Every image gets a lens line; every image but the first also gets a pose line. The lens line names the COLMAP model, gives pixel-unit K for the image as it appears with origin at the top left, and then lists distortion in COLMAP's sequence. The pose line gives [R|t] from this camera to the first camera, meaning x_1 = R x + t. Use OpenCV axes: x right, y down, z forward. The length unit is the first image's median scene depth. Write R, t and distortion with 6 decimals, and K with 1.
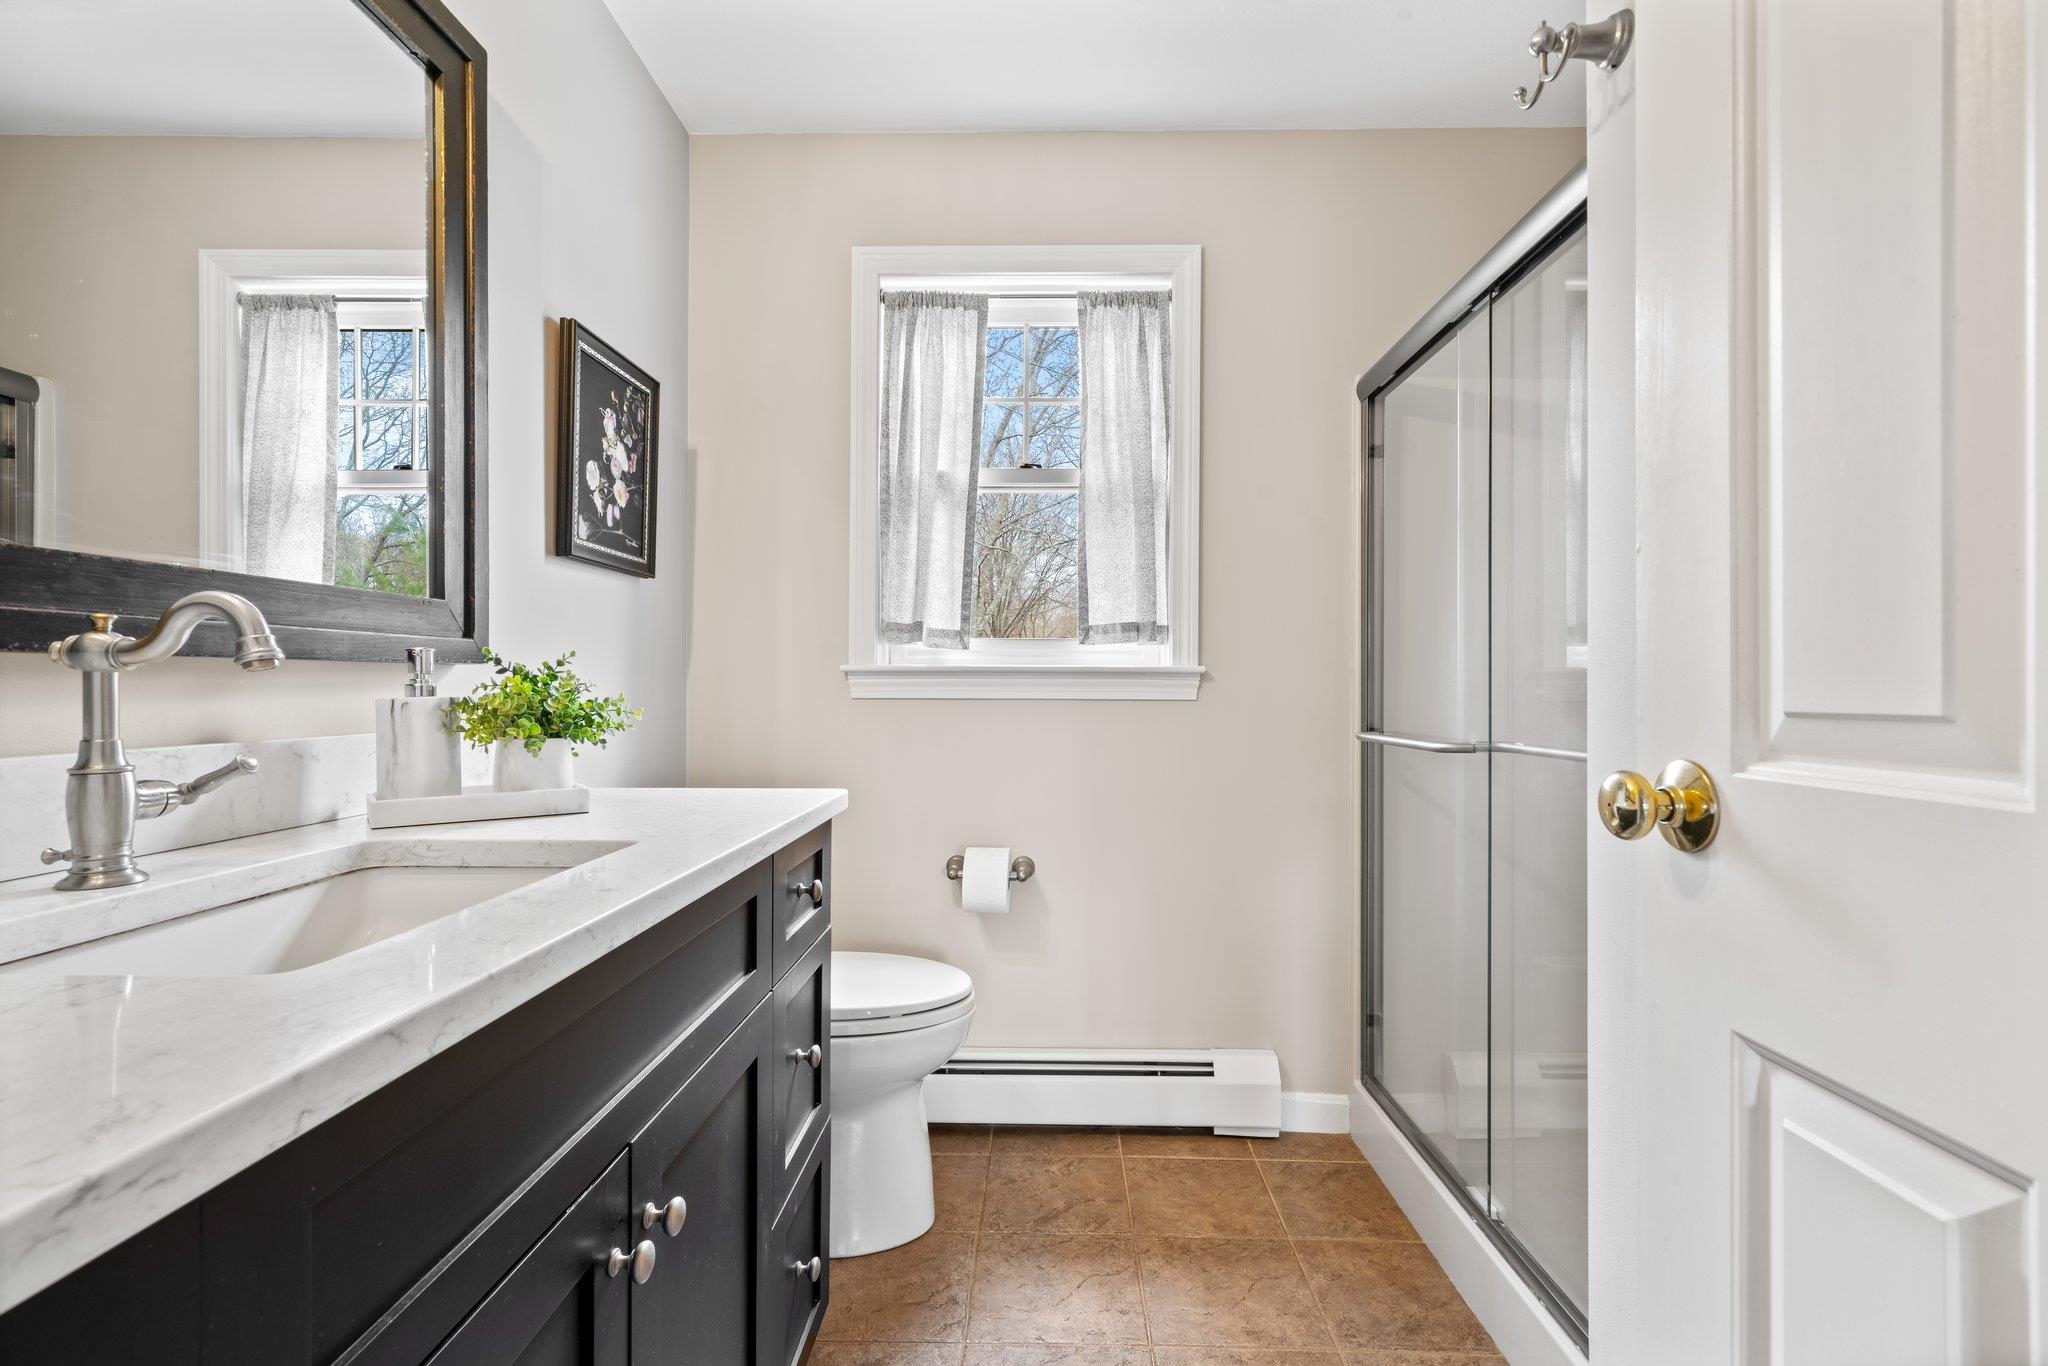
lens RADIAL K [[890.3, 0, 1026.1], [0, 890.3, 687.7], [0, 0, 1]] dist [-0.001572, -0.000042]
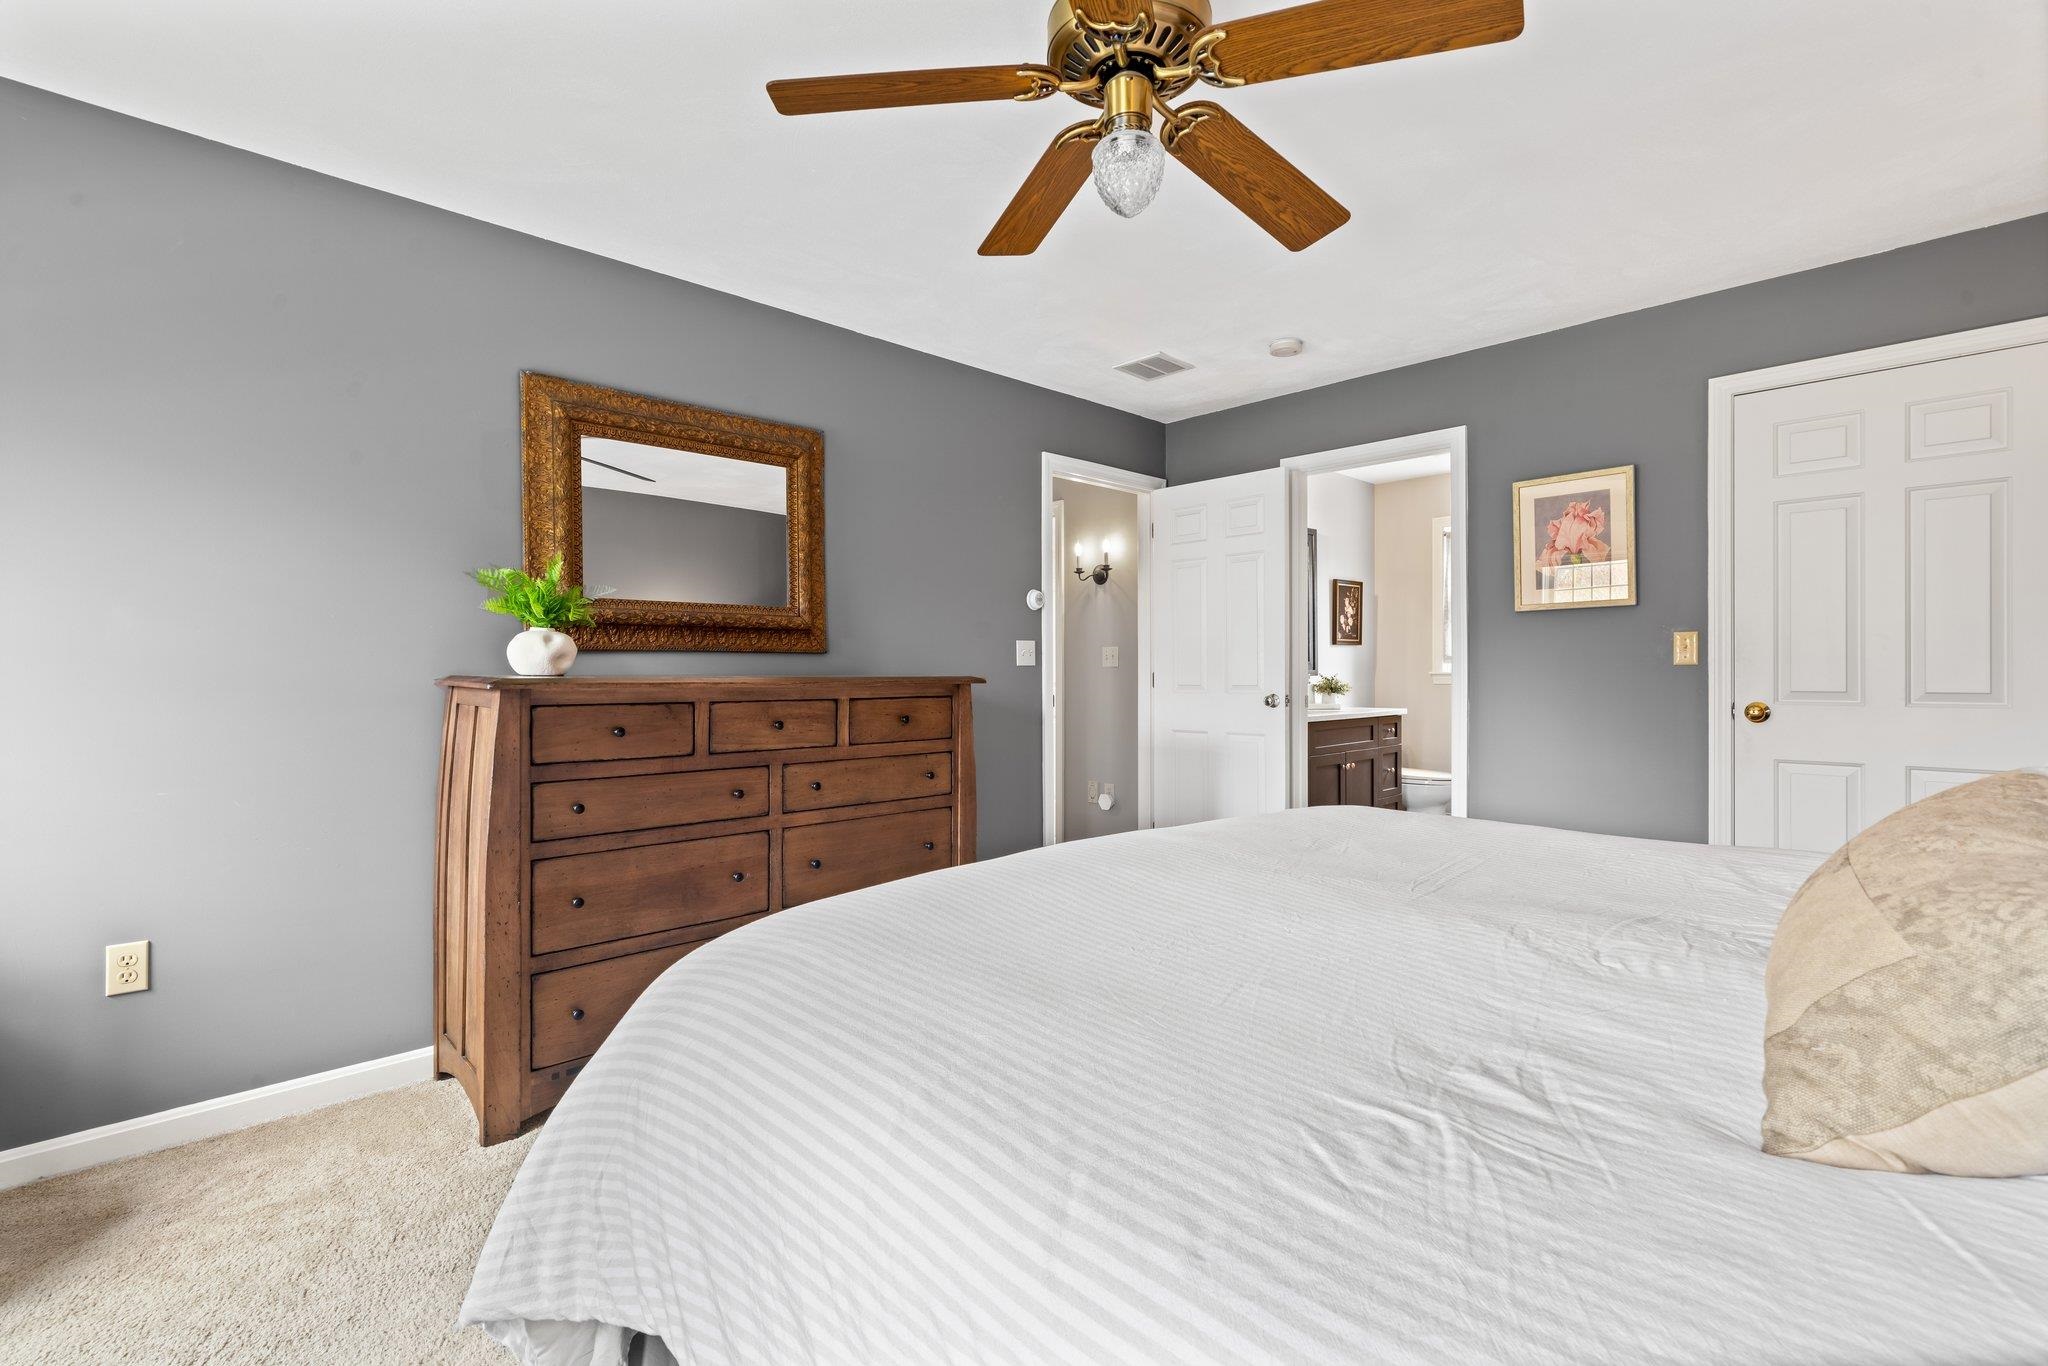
lens RADIAL K [[890.3, 0, 1025.5], [0, 890.3, 678.1], [0, 0, 1]] dist [-0.001572, -0.000042]
pose [[0.697767, -0.002678, -0.716319, 1.163020], [0.004829, 0.999988, 0.000965, -0.021133], [0.716308, -0.004132, 0.697772, -2.361403]]
